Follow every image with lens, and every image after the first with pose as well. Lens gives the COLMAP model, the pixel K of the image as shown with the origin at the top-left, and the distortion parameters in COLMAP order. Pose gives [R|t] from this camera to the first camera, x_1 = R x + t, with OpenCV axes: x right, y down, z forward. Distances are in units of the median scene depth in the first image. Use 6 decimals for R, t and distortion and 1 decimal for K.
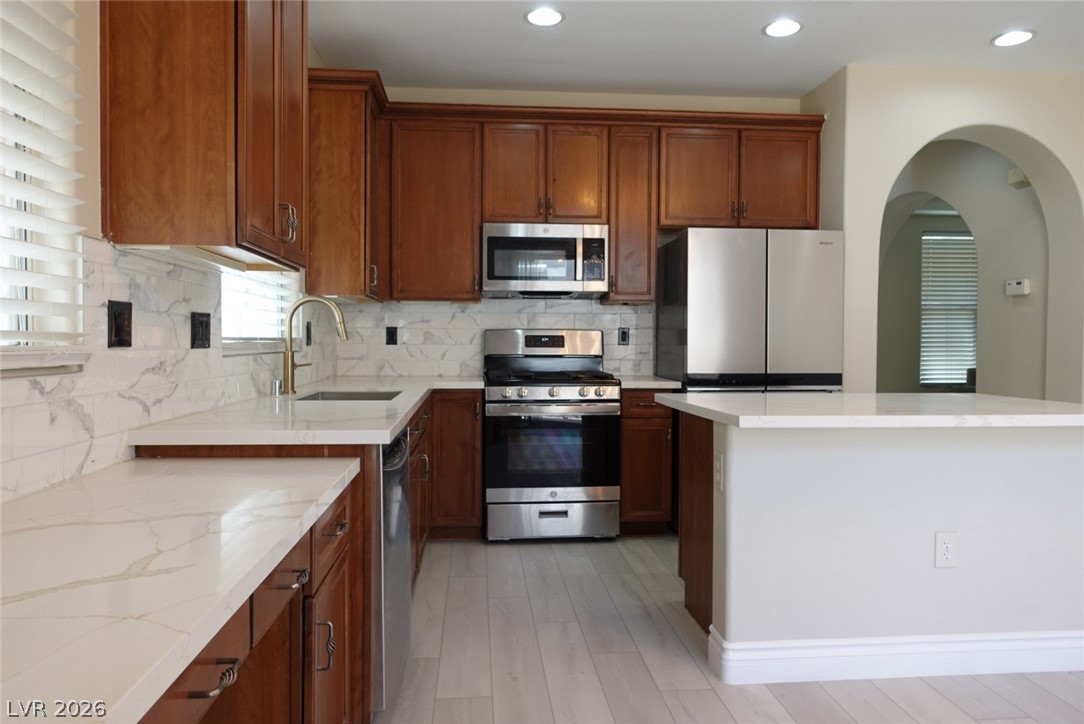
lens RADIAL K [[749.2, 0, 536.0], [0, 749.2, 361.3], [0, 0, 1]] dist [-0.008596, -0.002572]
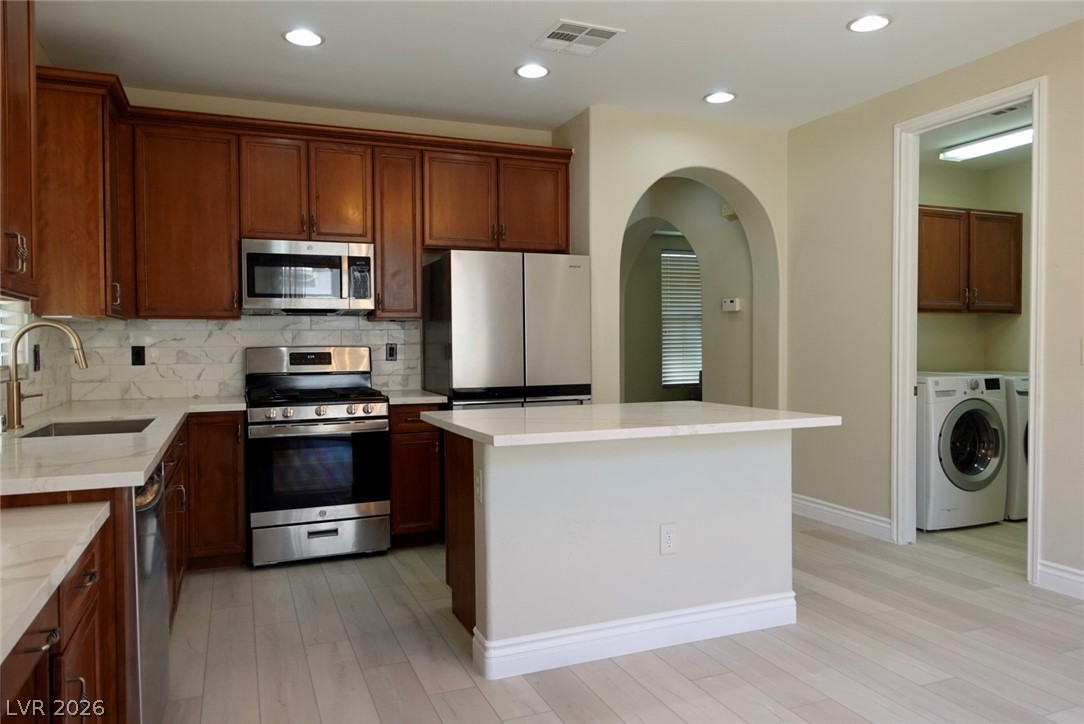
lens RADIAL K [[753.1, 0, 543.6], [0, 753.1, 359.7], [0, 0, 1]] dist [-0.002649, -0.002094]
pose [[0.952814, -0.018993, 0.302961, 0.003770], [0.020142, 0.999797, -0.000668, -0.020566], [-0.302887, 0.006739, 0.953003, -0.046245]]
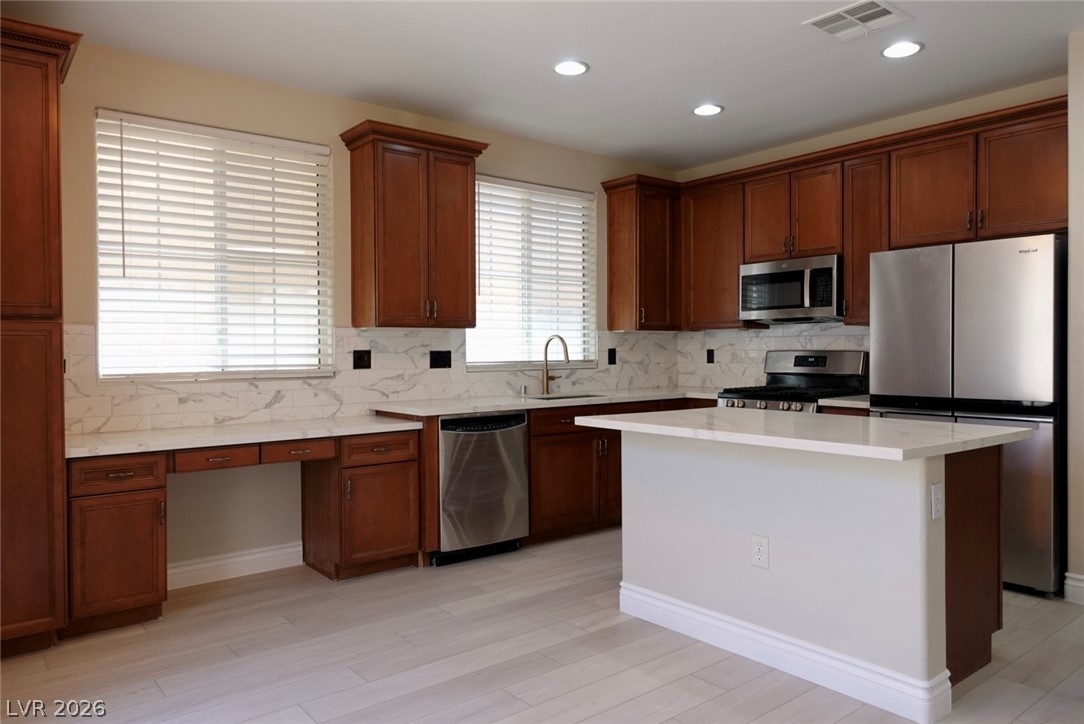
lens RADIAL K [[753.1, 0, 543.6], [0, 753.1, 359.7], [0, 0, 1]] dist [-0.002649, -0.002094]
pose [[0.558992, 0.002958, -0.829168, 0.808008], [-0.014183, 0.999881, -0.005995, -0.018406], [0.829052, 0.015111, 0.558968, 0.045753]]
